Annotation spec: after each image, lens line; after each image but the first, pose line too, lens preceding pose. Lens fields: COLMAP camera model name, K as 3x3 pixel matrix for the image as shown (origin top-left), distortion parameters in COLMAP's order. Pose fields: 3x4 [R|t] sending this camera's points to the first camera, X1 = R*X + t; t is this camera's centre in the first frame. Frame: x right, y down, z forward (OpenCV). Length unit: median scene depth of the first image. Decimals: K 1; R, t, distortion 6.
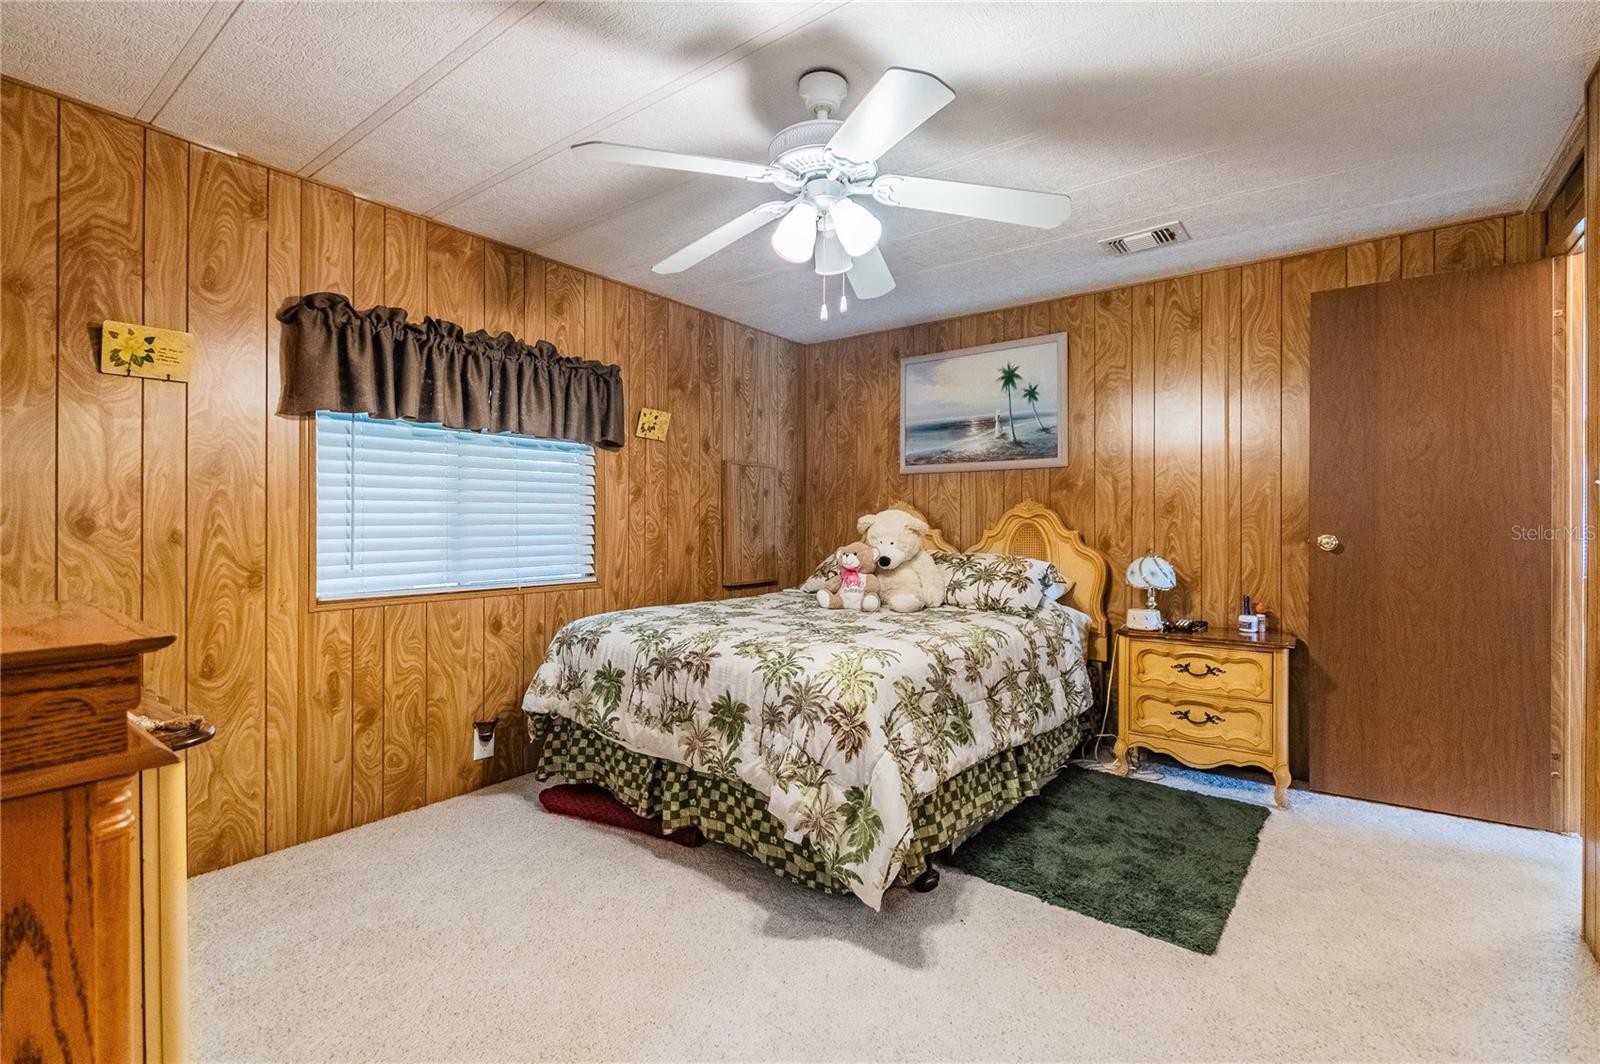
lens RADIAL K [[712.6, 0, 817.3], [0, 712.6, 525.1], [0, 0, 1]] dist [0.001117, -0.000305]
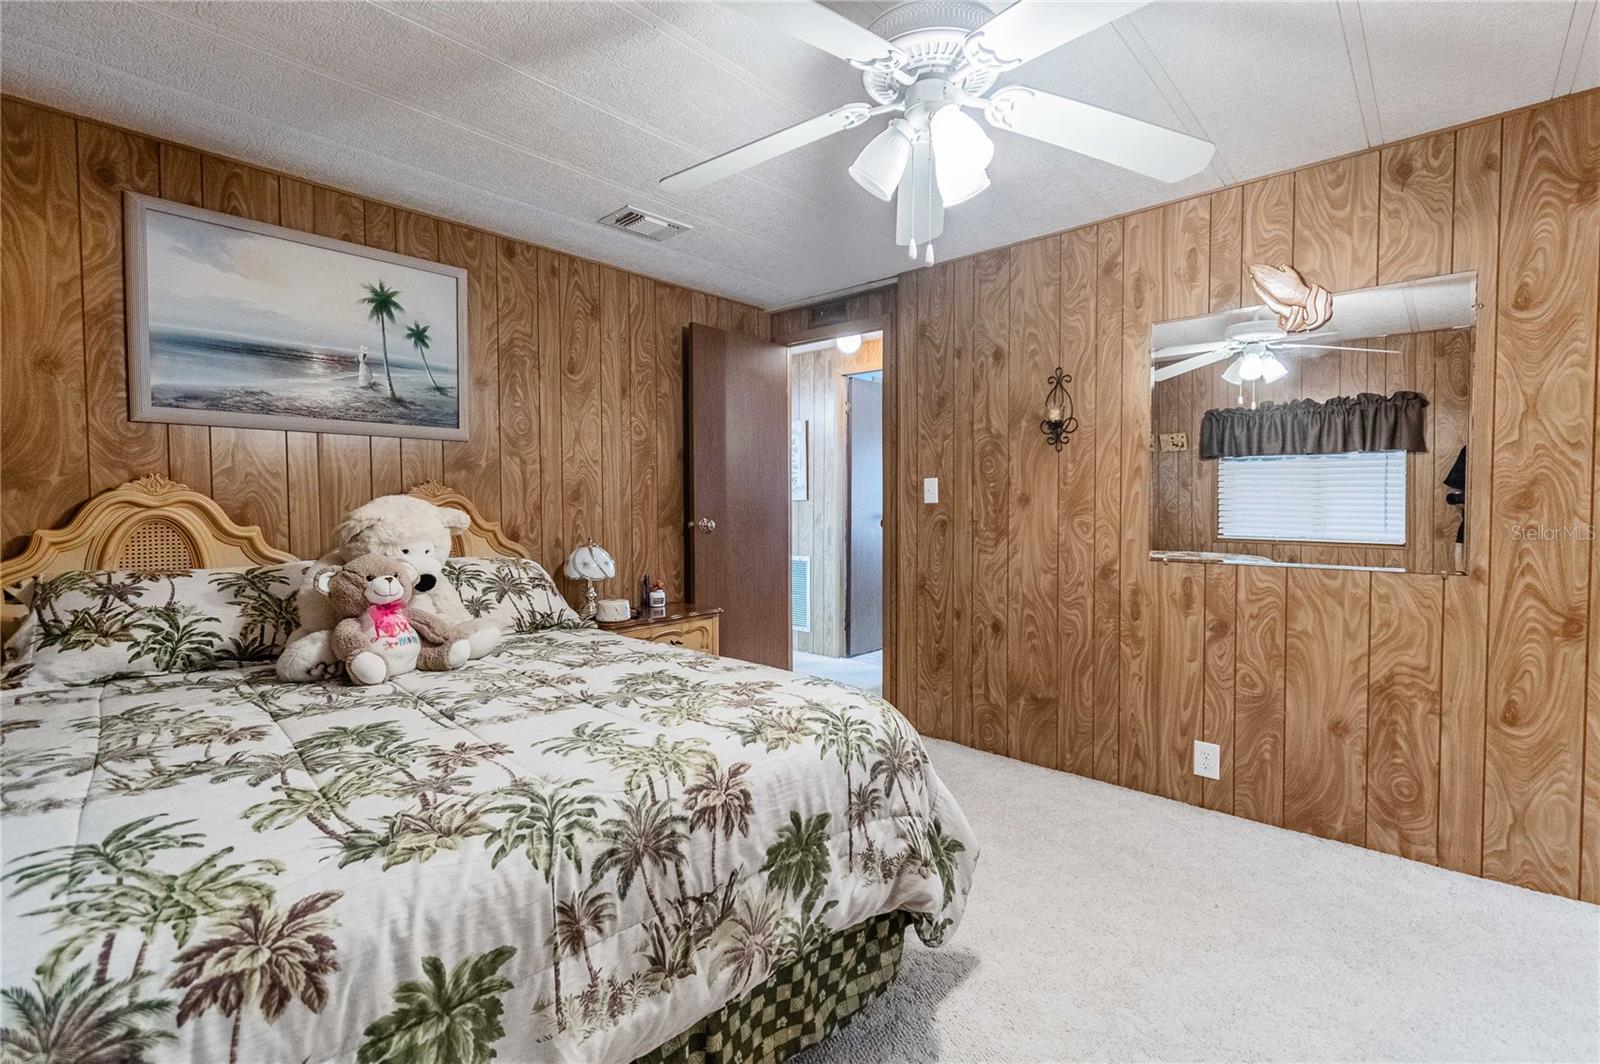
lens RADIAL K [[712.6, 0, 817.3], [0, 712.6, 525.1], [0, 0, 1]] dist [0.001117, -0.000305]
pose [[0.074665, -0.034490, 0.996612, -0.454051], [0.003339, 0.999405, 0.034337, -0.015893], [-0.997203, 0.000764, 0.074736, 0.603460]]
